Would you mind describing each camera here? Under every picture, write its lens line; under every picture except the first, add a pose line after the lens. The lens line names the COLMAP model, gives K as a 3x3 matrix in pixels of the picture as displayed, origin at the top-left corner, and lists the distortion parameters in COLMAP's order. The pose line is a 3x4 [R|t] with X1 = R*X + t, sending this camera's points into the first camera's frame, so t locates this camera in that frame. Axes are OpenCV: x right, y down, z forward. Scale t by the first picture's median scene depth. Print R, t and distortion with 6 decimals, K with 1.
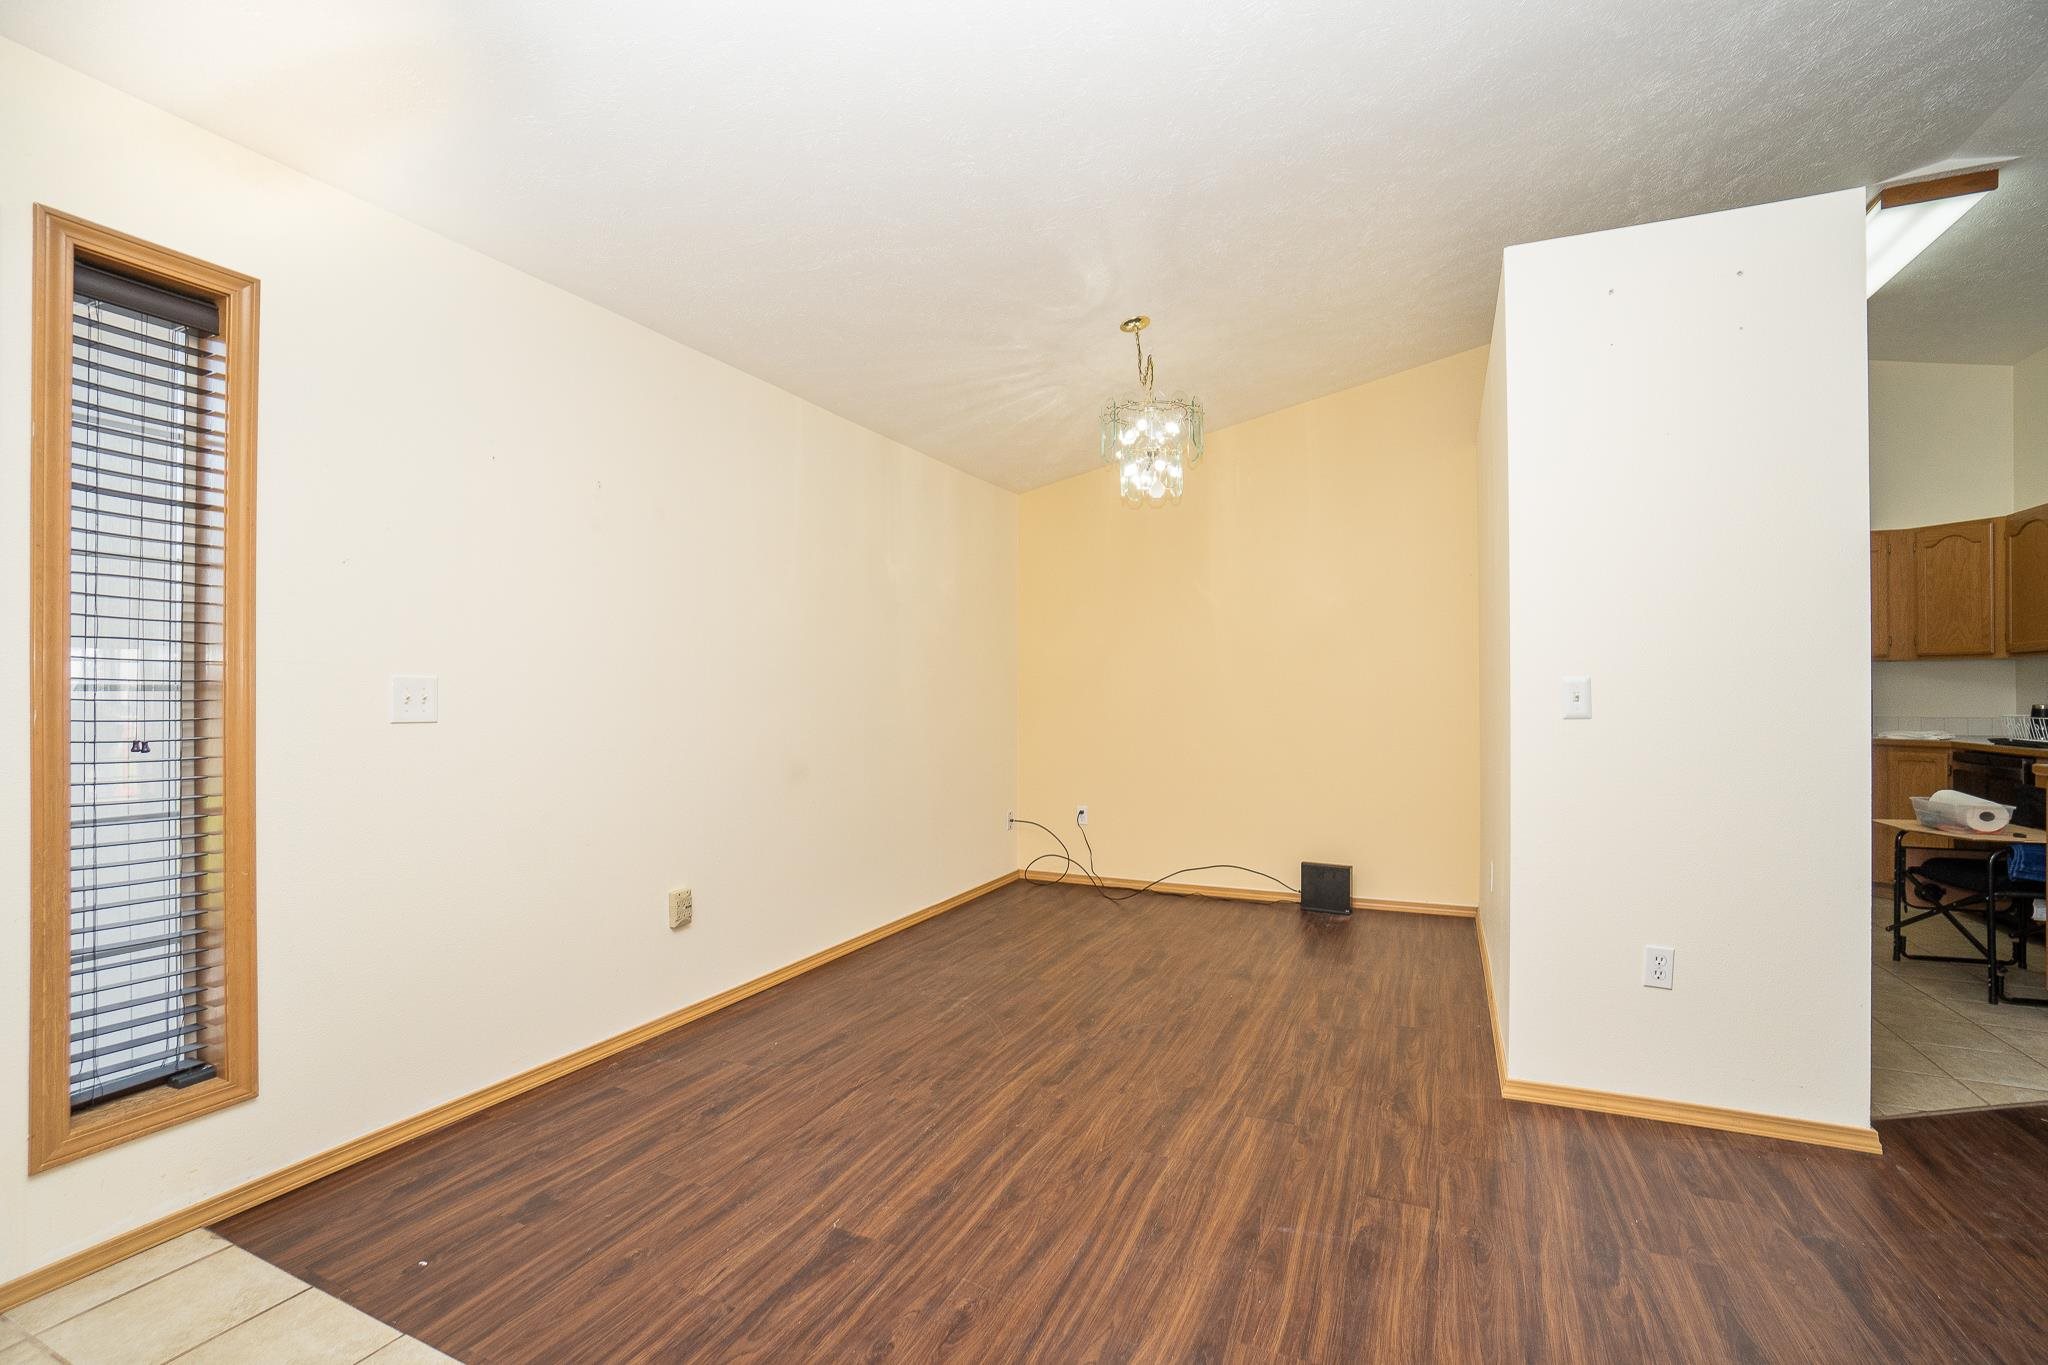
lens RADIAL K [[911.5, 0, 1028.4], [0, 911.5, 659.8], [0, 0, 1]] dist [-0.065904, 0.023081]
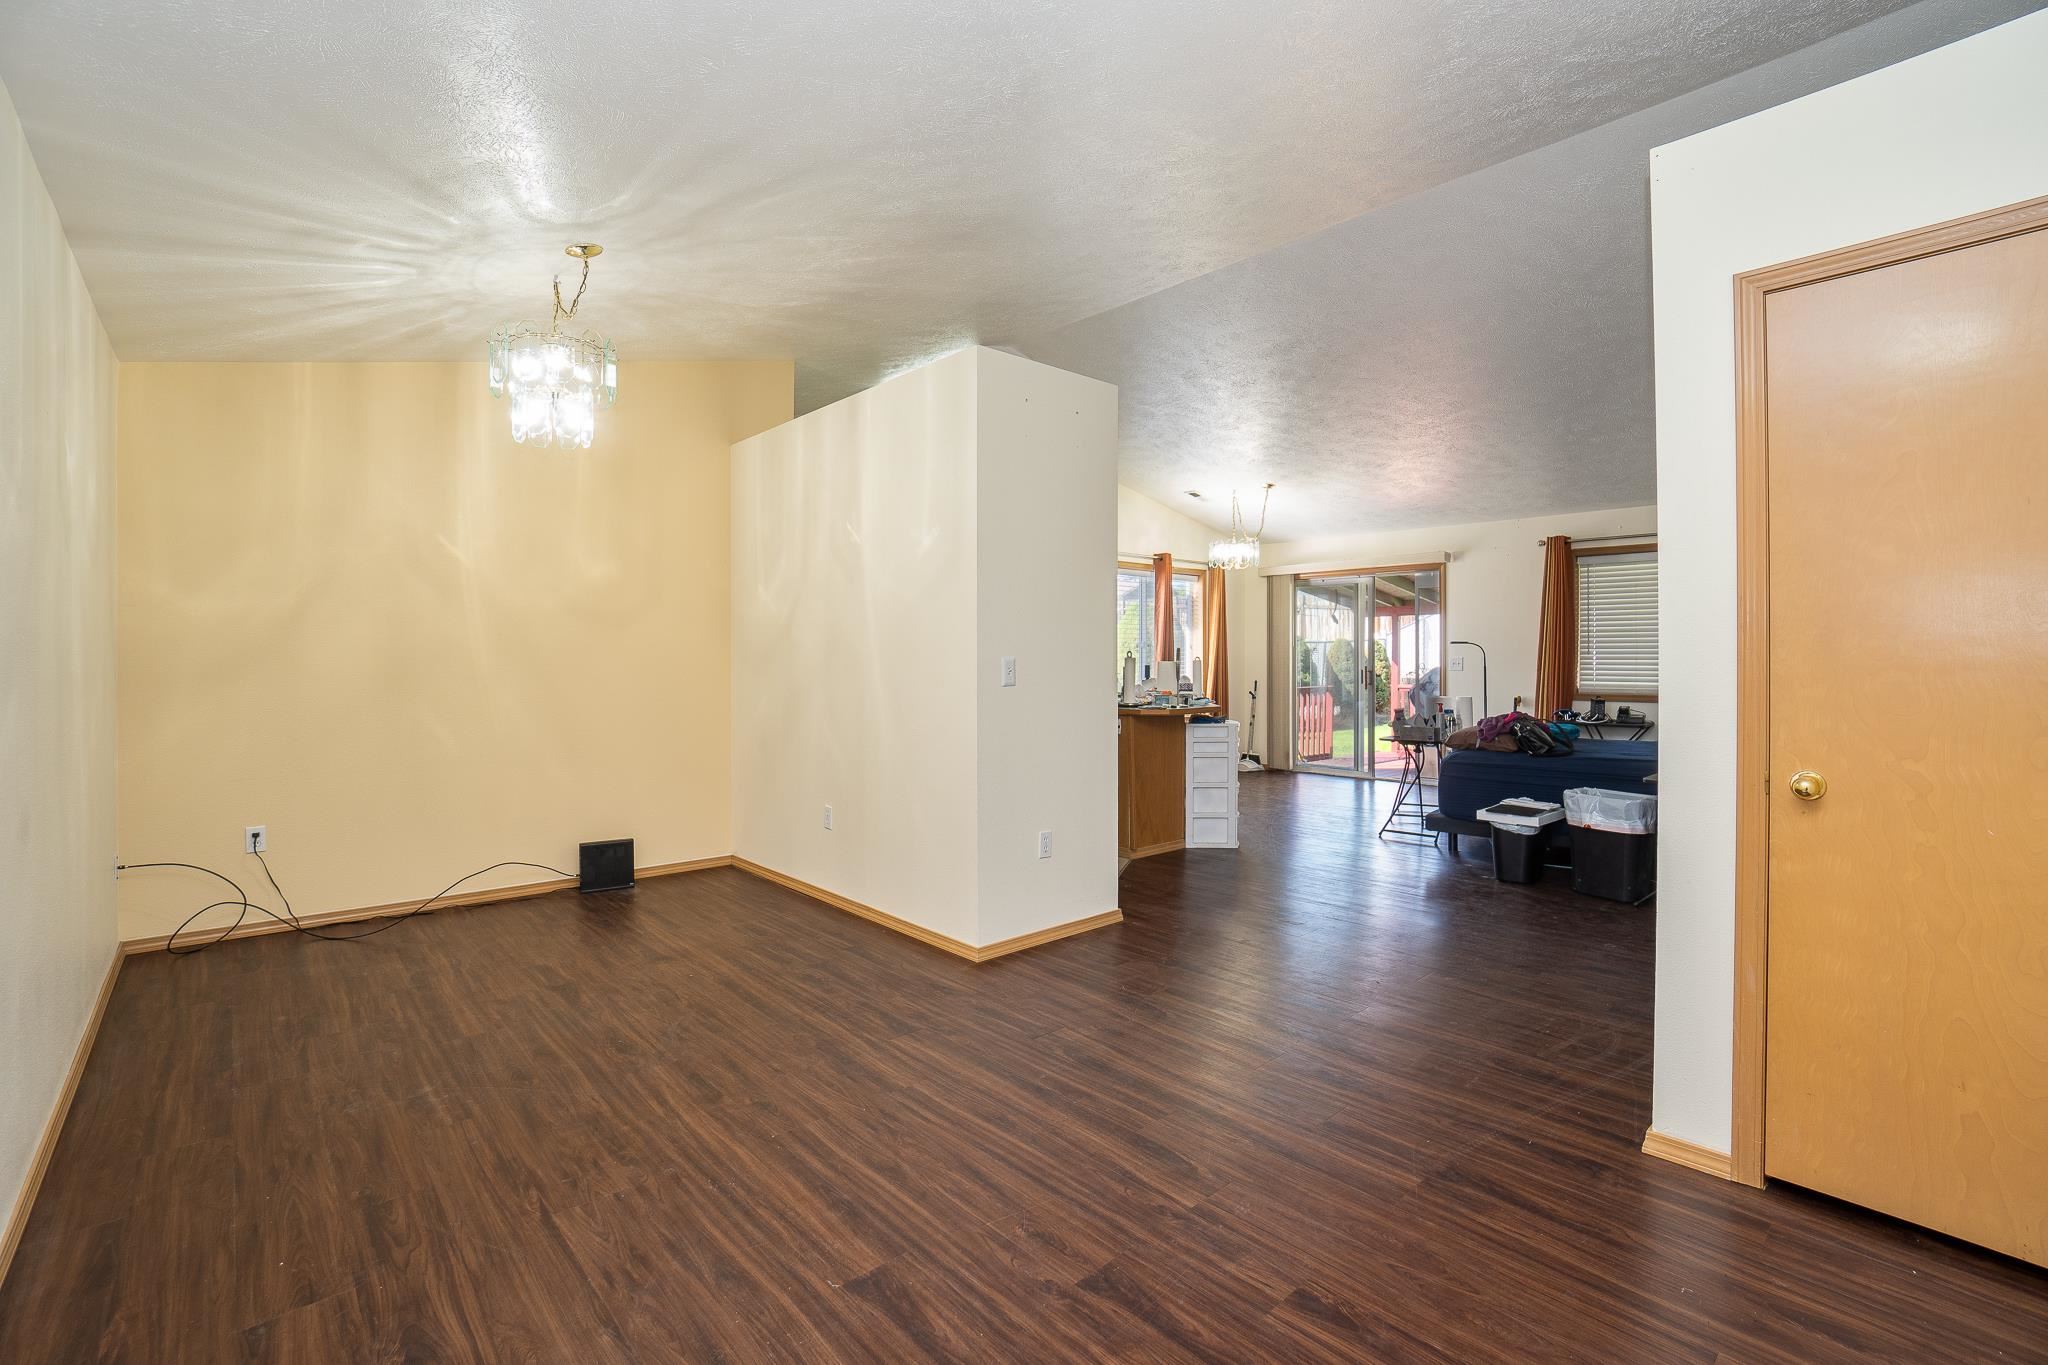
lens RADIAL K [[911.5, 0, 1028.4], [0, 911.5, 659.8], [0, 0, 1]] dist [-0.065904, 0.023081]
pose [[0.399791, -0.002361, 0.916603, -0.617387], [-0.032258, 0.999341, 0.016644, -0.001537], [-0.916039, -0.036222, 0.399451, 0.327018]]
